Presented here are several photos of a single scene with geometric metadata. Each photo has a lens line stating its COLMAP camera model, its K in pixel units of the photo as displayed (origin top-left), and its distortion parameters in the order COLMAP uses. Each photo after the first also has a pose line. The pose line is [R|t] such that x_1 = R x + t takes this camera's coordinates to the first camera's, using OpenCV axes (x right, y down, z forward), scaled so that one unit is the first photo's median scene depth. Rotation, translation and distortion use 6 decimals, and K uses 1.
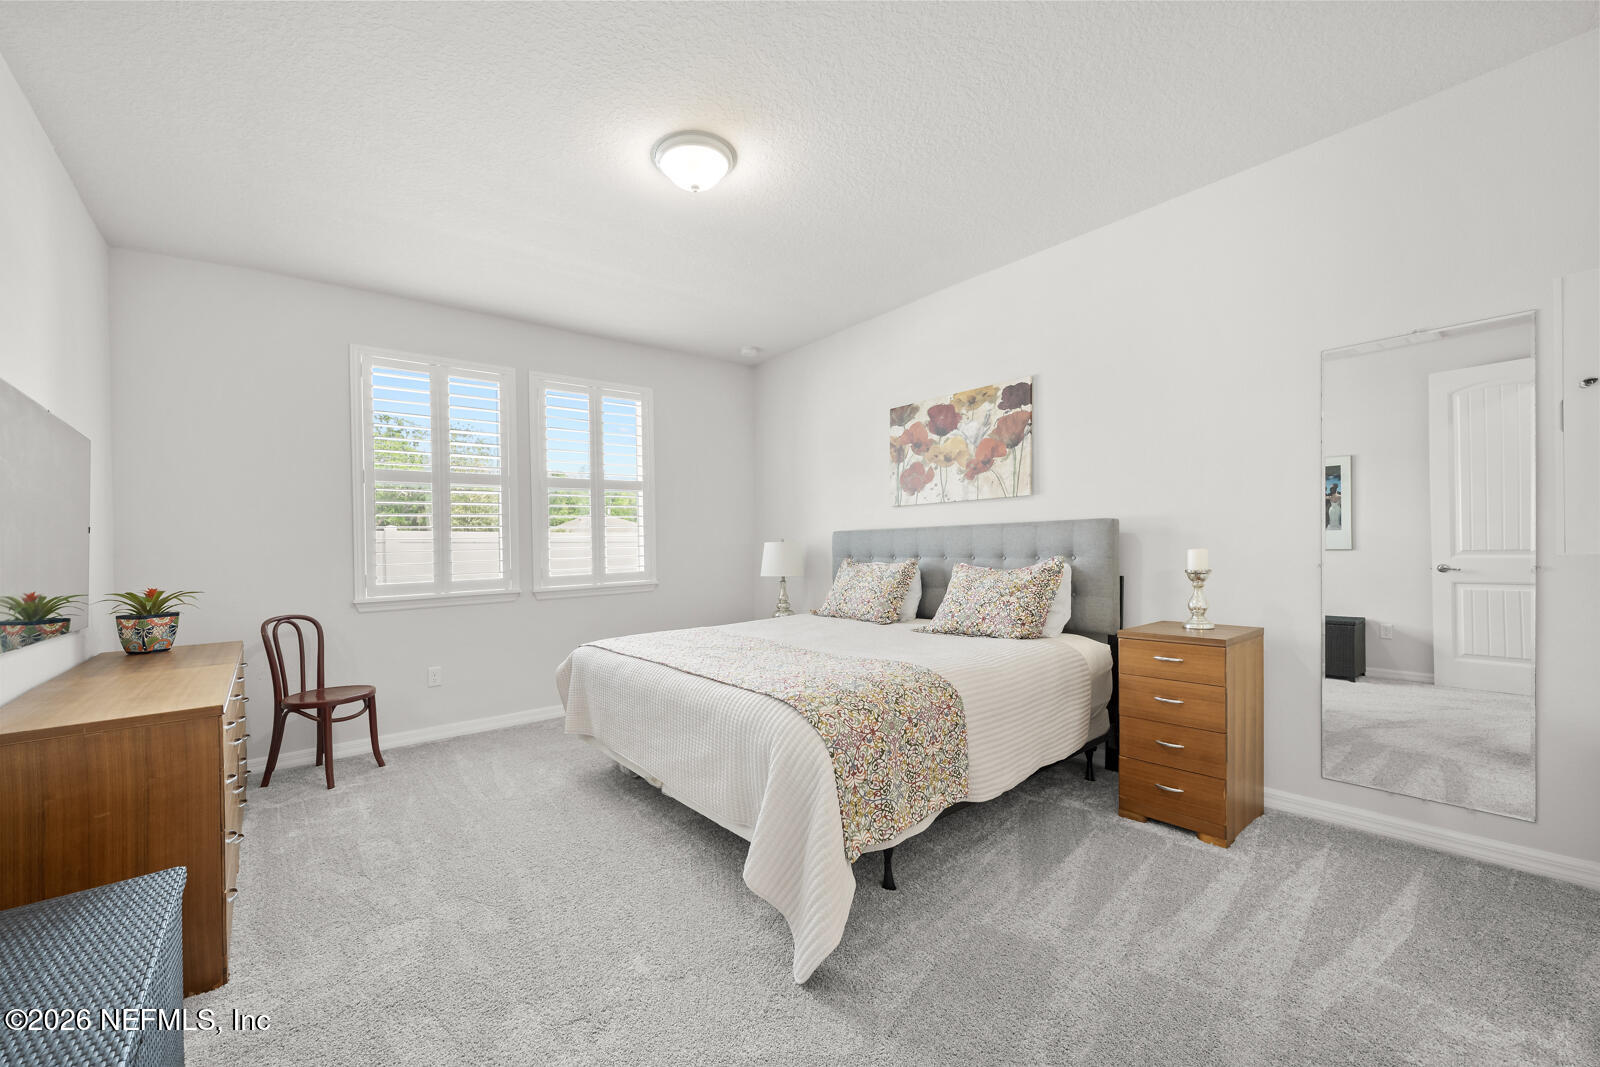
lens RADIAL K [[631.0, 0, 778.9], [0, 631.0, 538.7], [0, 0, 1]] dist [0.000889, 0.000403]
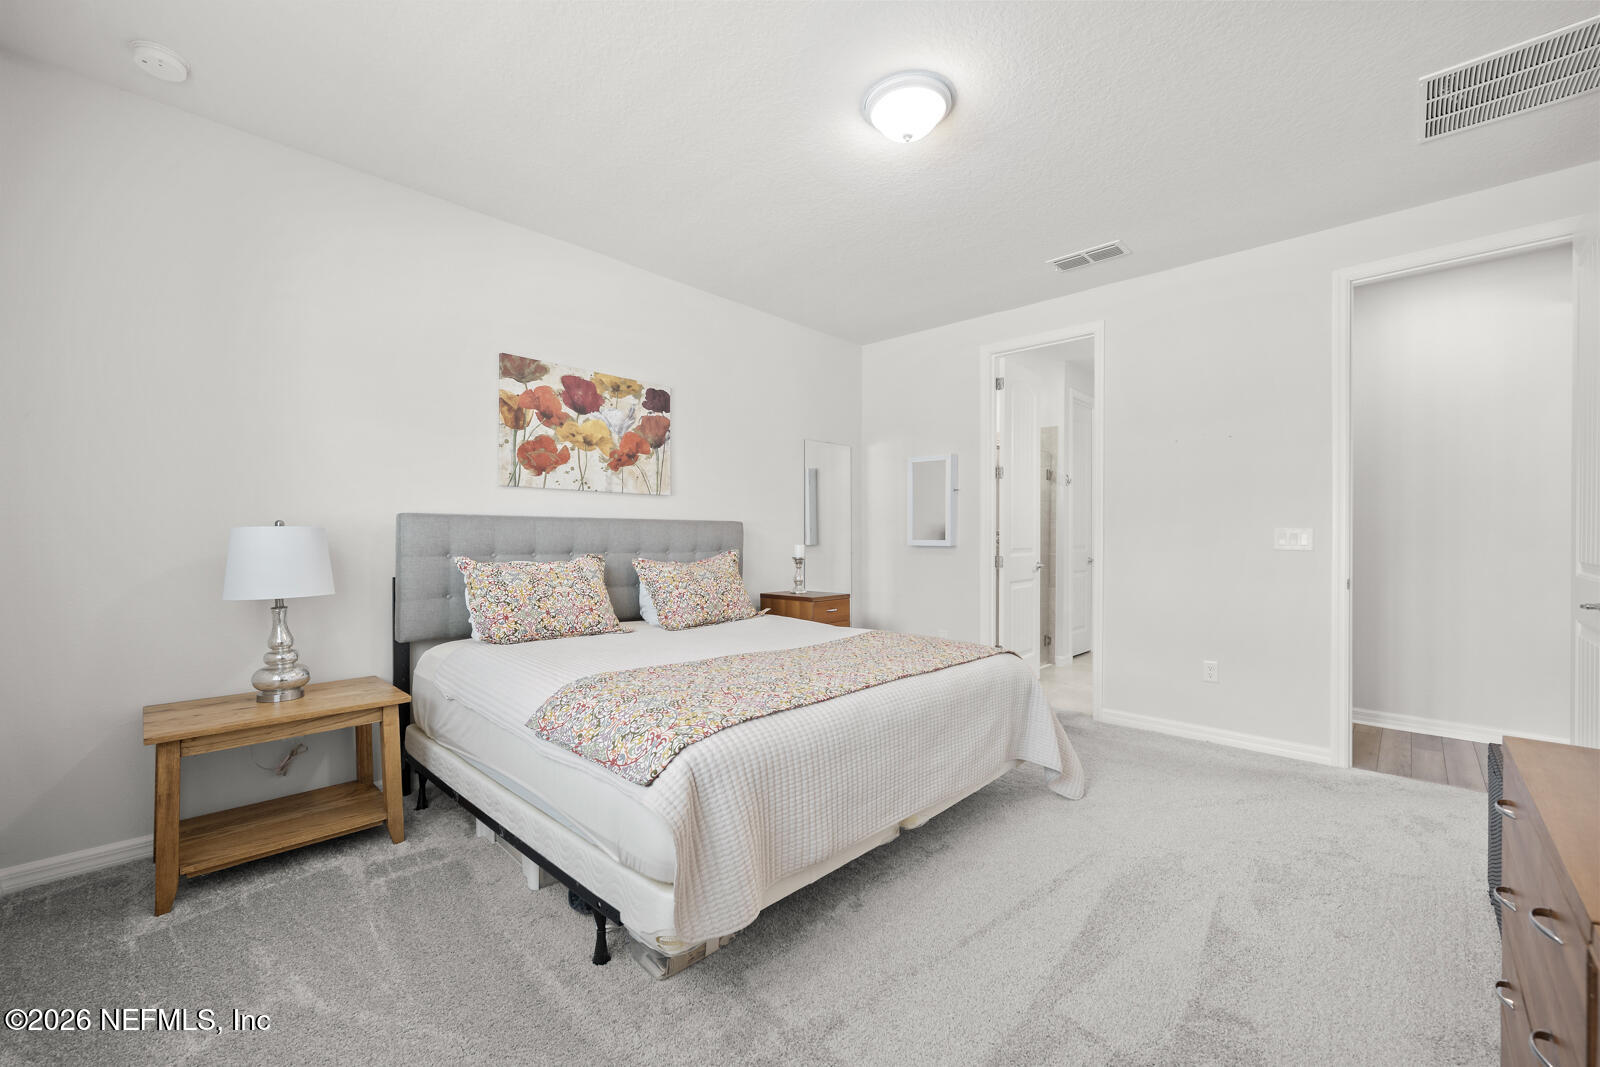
lens RADIAL K [[637.0, 0, 800.0], [0, 637.0, 533.5], [0, 0, 1]] dist [-0.000424, -0.000049]
pose [[-0.123565, 0.029490, 0.991898, -0.670269], [-0.009437, 0.999478, -0.030891, 0.027390], [-0.992292, -0.013178, -0.123222, 0.836576]]
